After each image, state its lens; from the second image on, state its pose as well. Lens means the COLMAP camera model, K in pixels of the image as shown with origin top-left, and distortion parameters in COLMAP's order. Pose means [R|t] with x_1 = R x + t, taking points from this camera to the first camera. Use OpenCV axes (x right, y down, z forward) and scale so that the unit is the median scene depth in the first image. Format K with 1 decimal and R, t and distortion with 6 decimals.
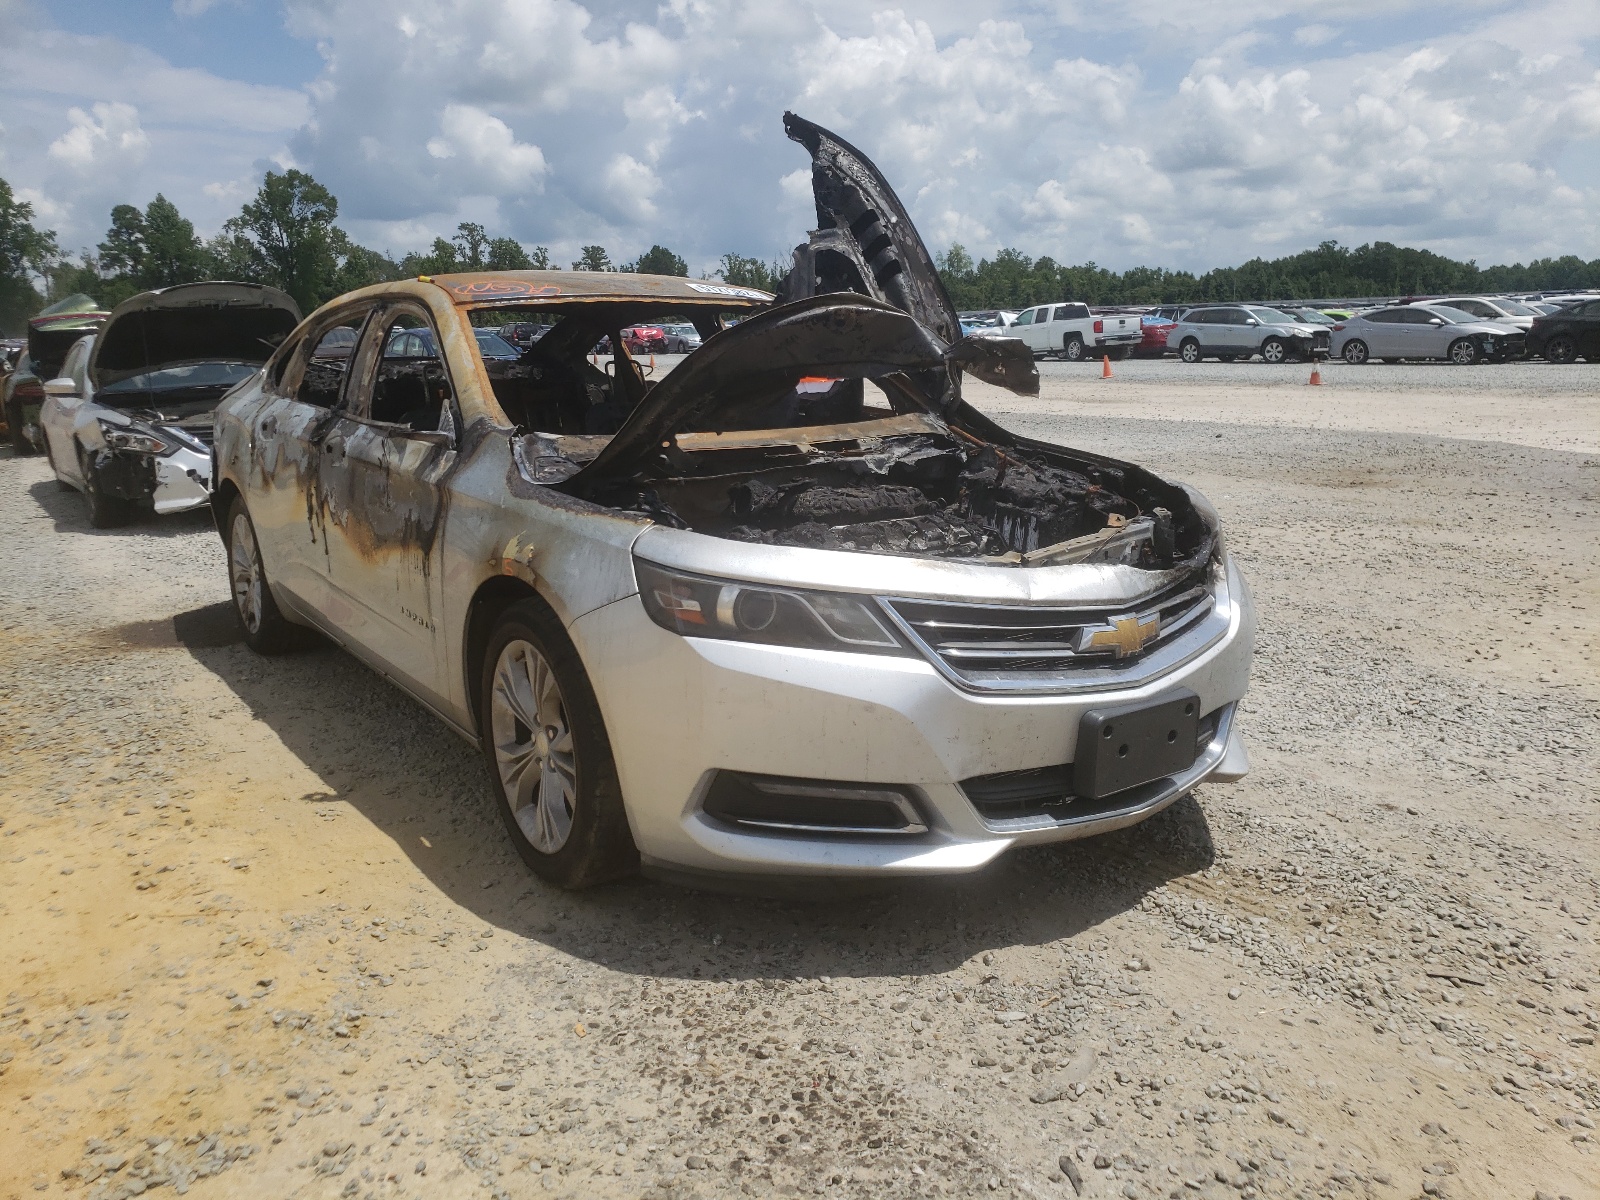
lens RADIAL K [[1249.1, 0, 800.4], [0, 1249.1, 604.6], [0, 0, 1]] dist [0.024198, -0.000048]
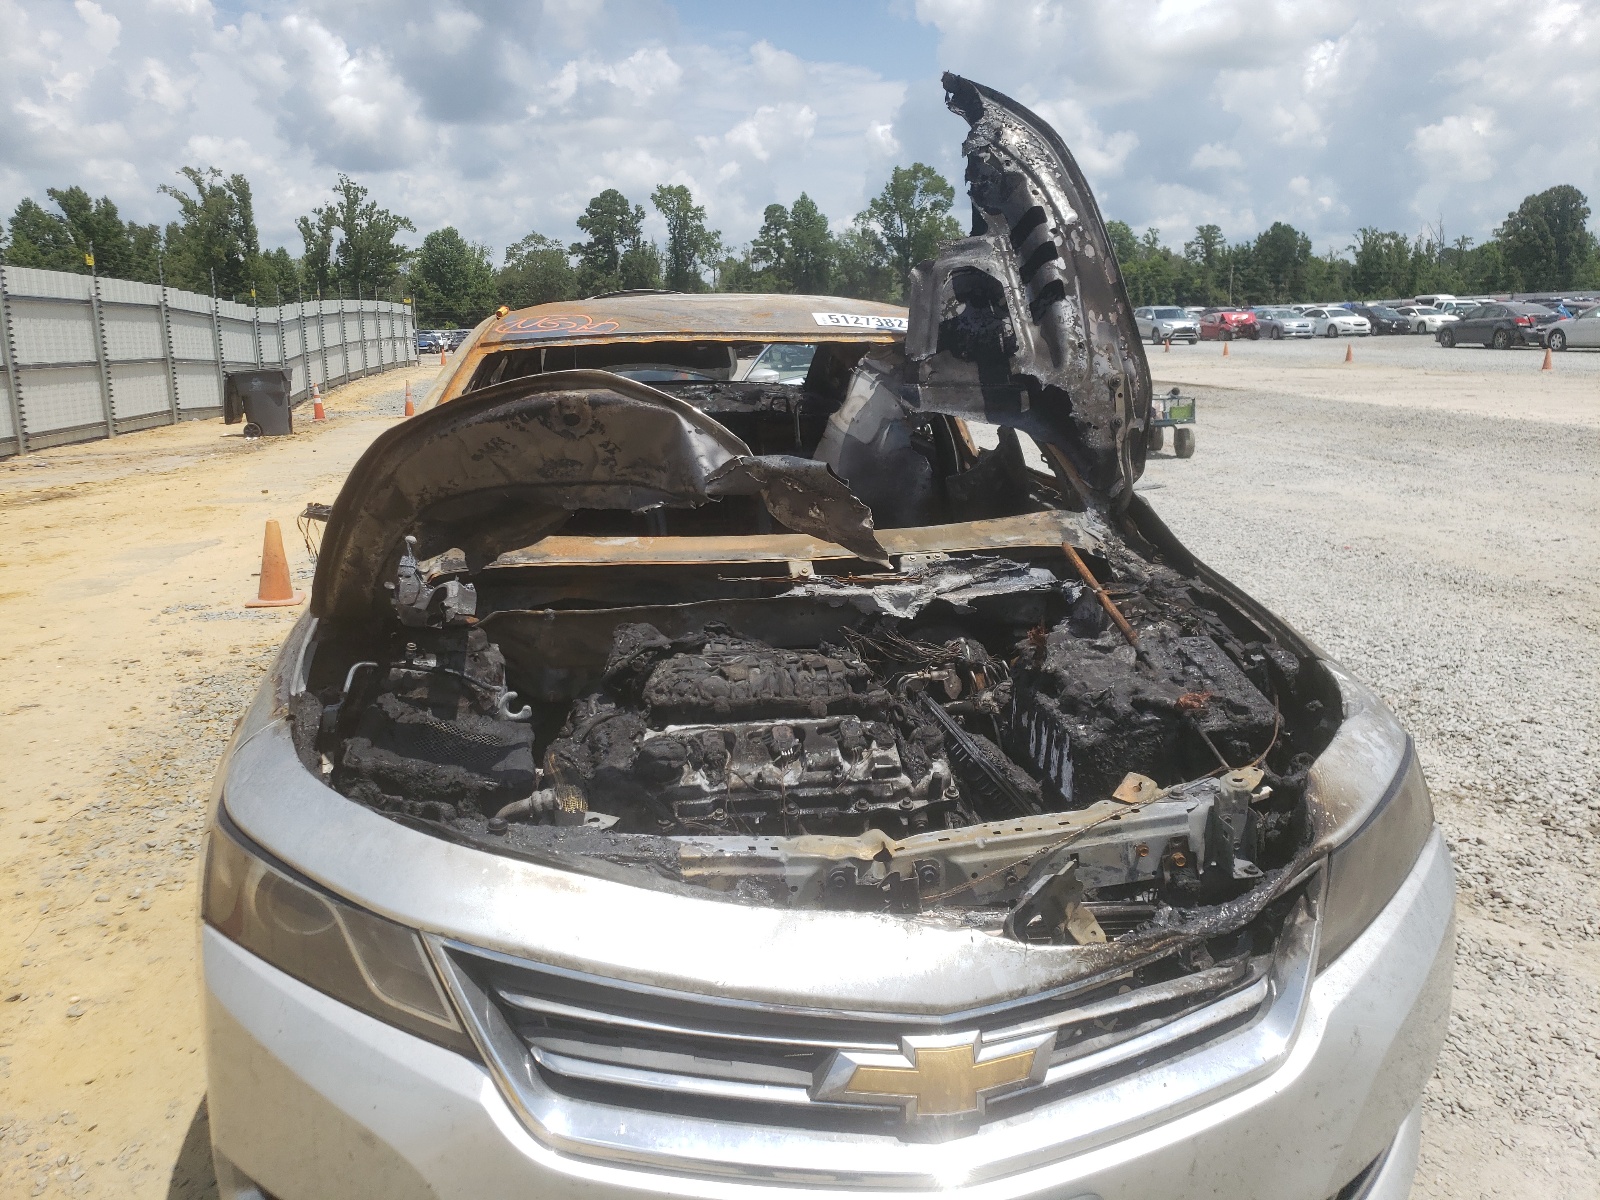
lens RADIAL K [[1249.1, 0, 790.4], [0, 1249.1, 586.4], [0, 0, 1]] dist [0.024198, -0.000048]
pose [[0.886400, 0.098700, -0.452276, 0.262798], [-0.098456, 0.994848, 0.024146, -0.111882], [0.452329, 0.023126, 0.891551, 0.333382]]
